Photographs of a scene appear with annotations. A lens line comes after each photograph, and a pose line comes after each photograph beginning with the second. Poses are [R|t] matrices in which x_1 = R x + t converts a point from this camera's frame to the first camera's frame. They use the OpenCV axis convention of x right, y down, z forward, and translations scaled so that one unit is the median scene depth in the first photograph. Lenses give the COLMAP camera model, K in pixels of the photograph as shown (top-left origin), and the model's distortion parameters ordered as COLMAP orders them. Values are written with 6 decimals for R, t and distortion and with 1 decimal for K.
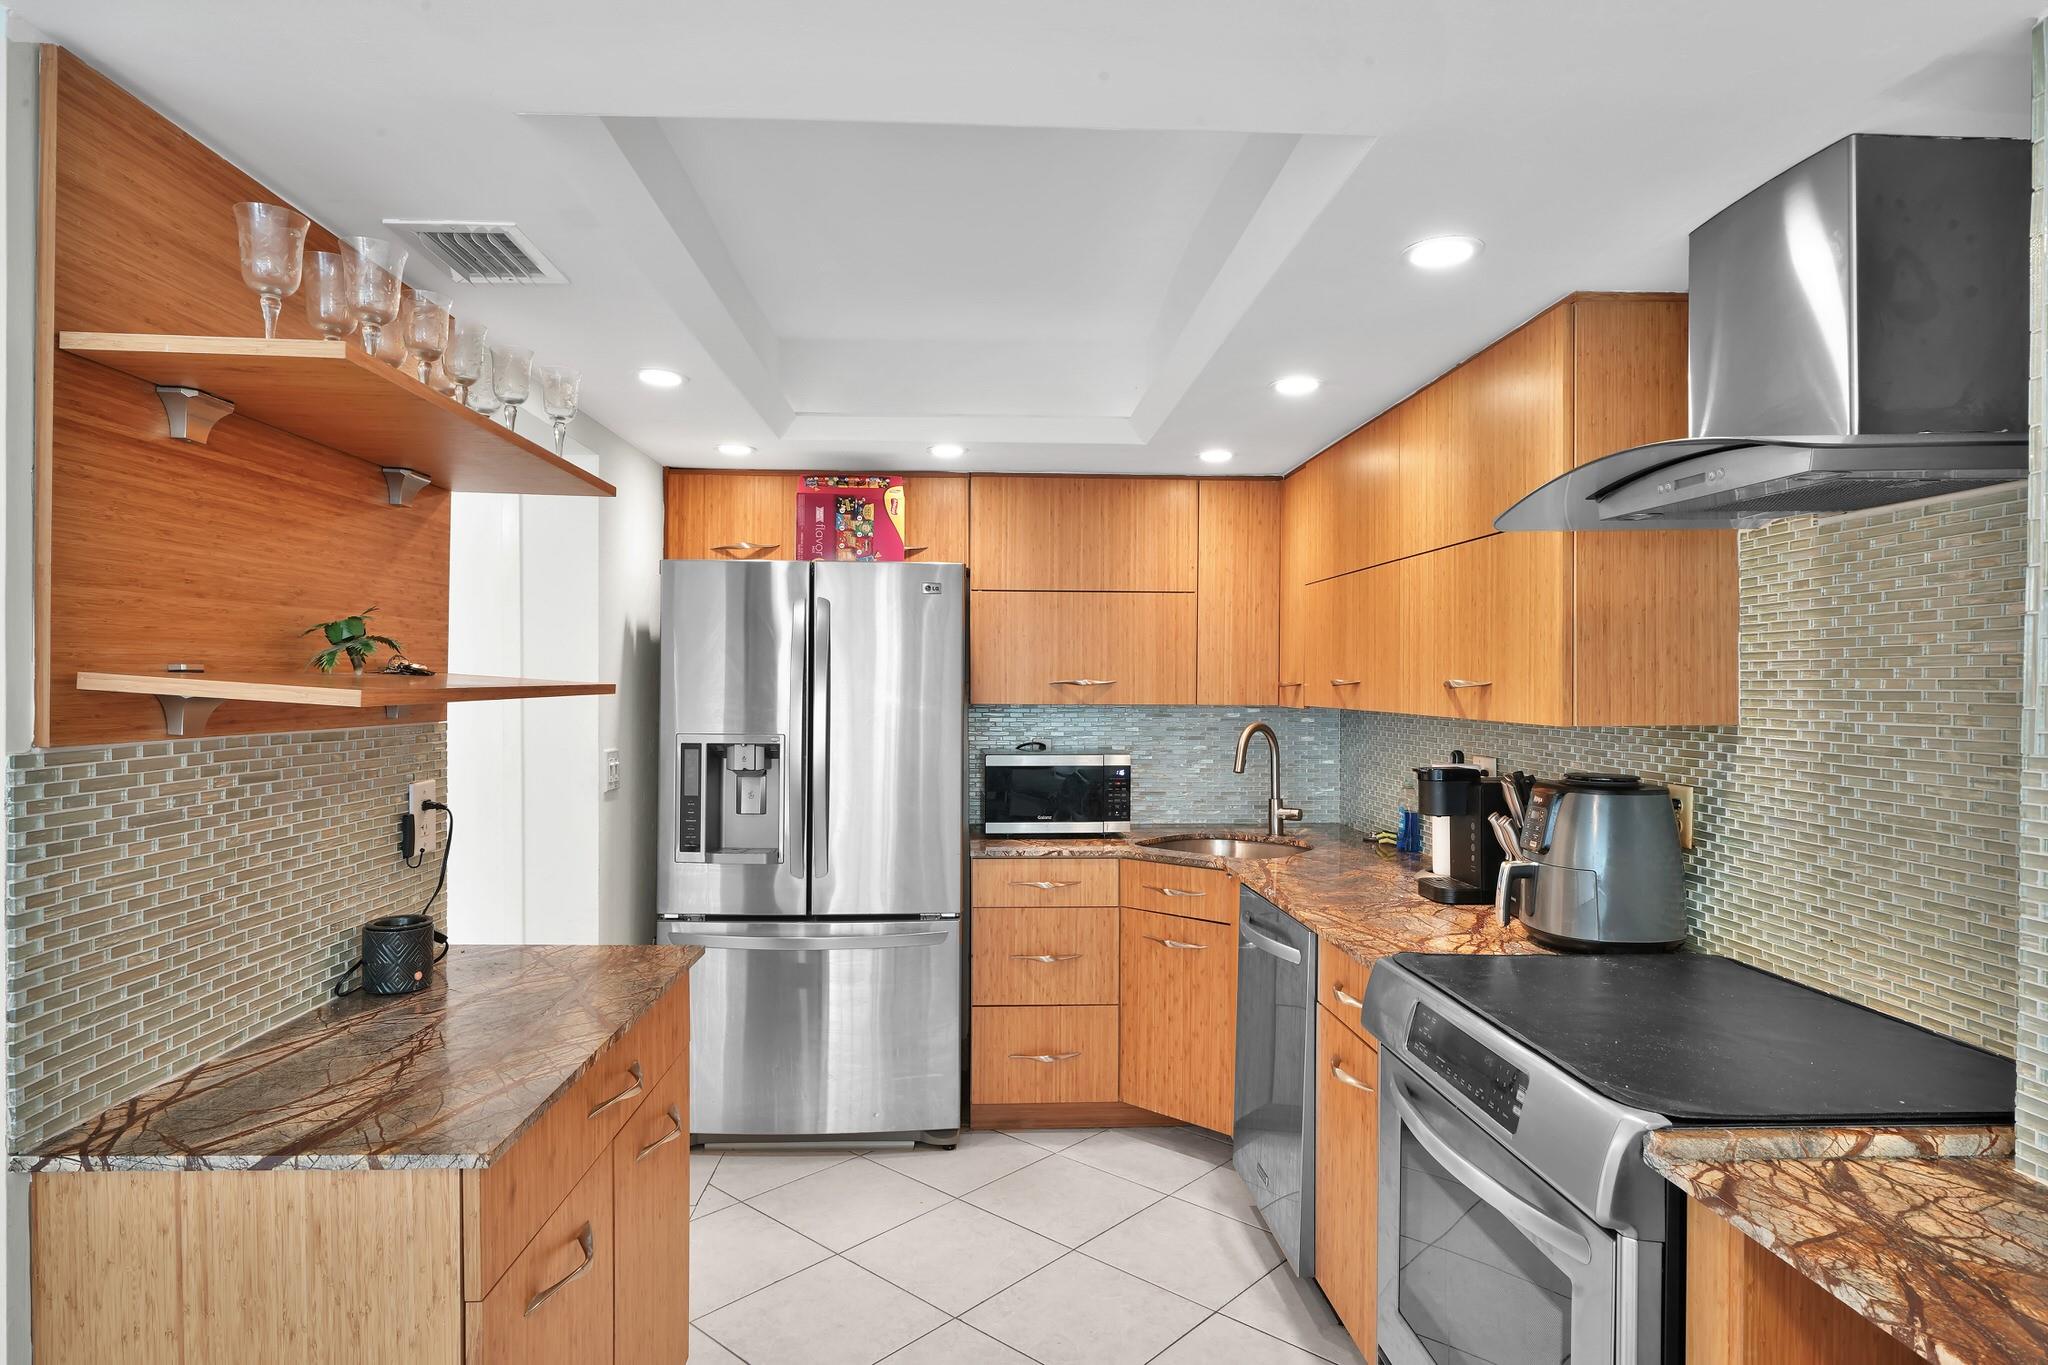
lens RADIAL K [[1080.9, 0, 1019.4], [0, 1080.9, 679.9], [0, 0, 1]] dist [0.000971, 0.000136]
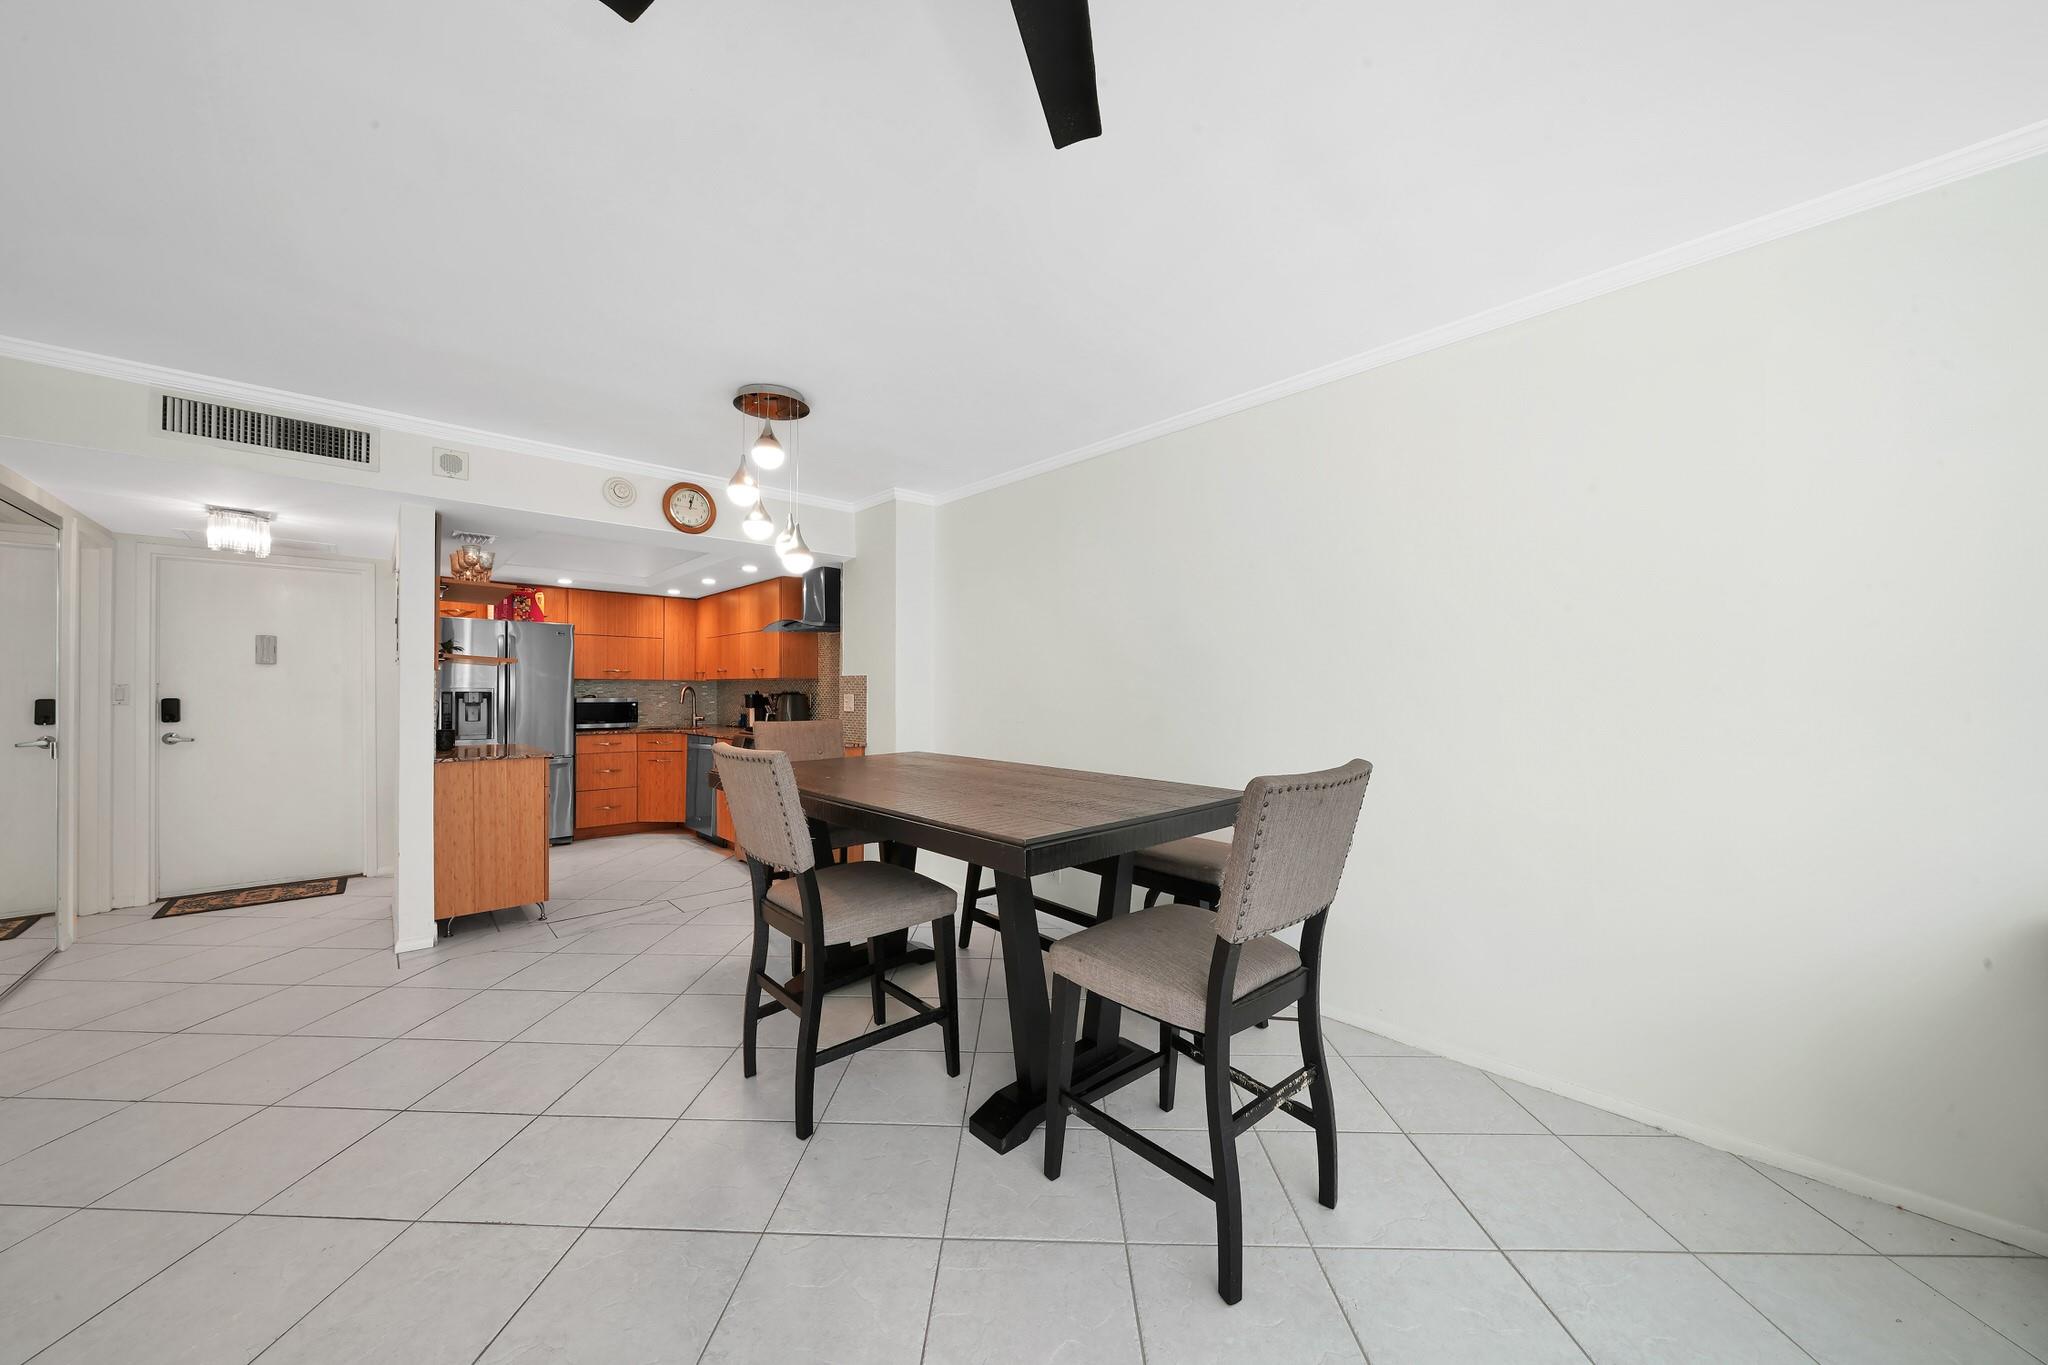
lens RADIAL K [[709.0, 0, 1017.7], [0, 709.0, 688.6], [0, 0, 1]] dist [0.000279, -0.000416]
pose [[0.752633, 0.000483, 0.658440, -0.370612], [0.001621, 0.999995, -0.002587, 0.055185], [-0.658438, 0.003014, 0.752629, -1.013518]]
